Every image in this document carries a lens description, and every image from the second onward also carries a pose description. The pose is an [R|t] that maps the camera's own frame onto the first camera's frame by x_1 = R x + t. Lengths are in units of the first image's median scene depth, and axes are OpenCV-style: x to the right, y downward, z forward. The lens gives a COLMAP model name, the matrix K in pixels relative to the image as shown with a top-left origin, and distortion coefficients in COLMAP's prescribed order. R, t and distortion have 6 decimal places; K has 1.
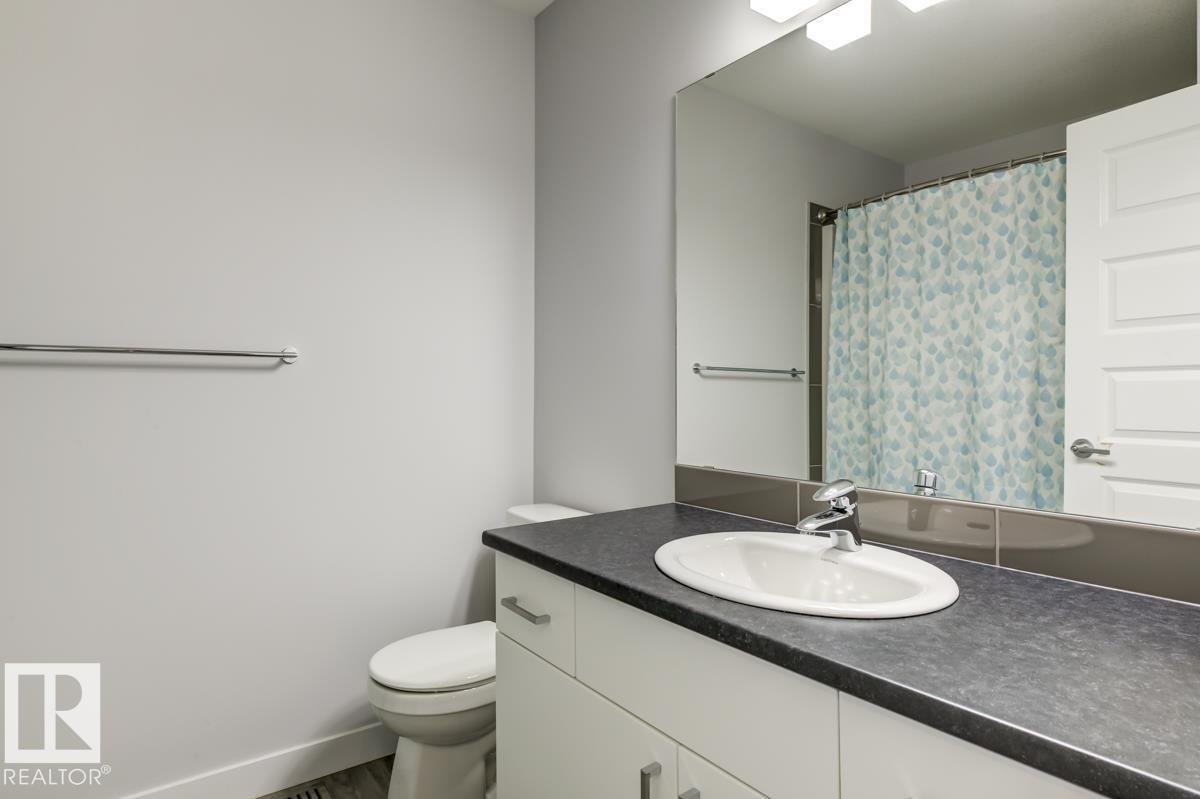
lens RADIAL K [[670.5, 0, 604.8], [0, 670.5, 388.3], [0, 0, 1]] dist [0.002140, 0.000362]
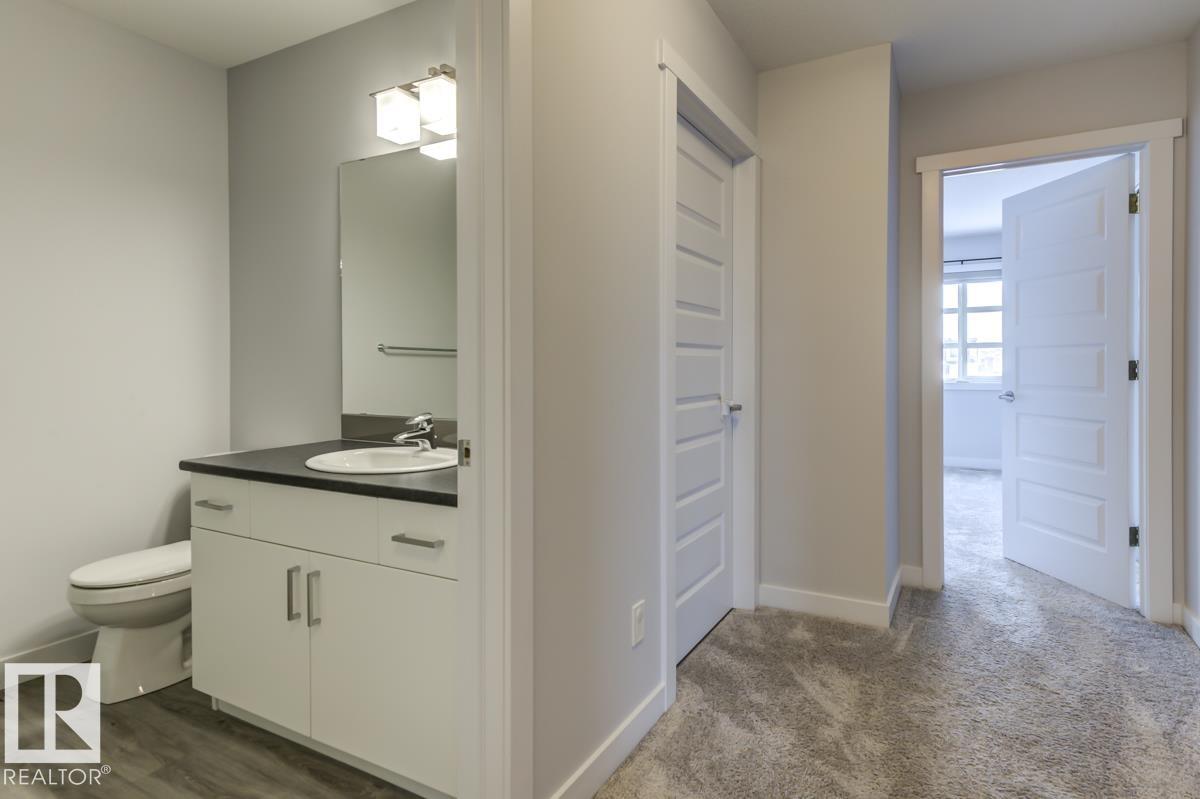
lens RADIAL K [[606.8, 0, 652.6], [0, 606.8, 368.6], [0, 0, 1]] dist [-0.001360, -0.000984]
pose [[0.884039, 0.000458, 0.467413, 0.099173], [-0.004029, 0.999970, 0.006639, 0.002292], [-0.467396, -0.007752, 0.884014, -0.572323]]
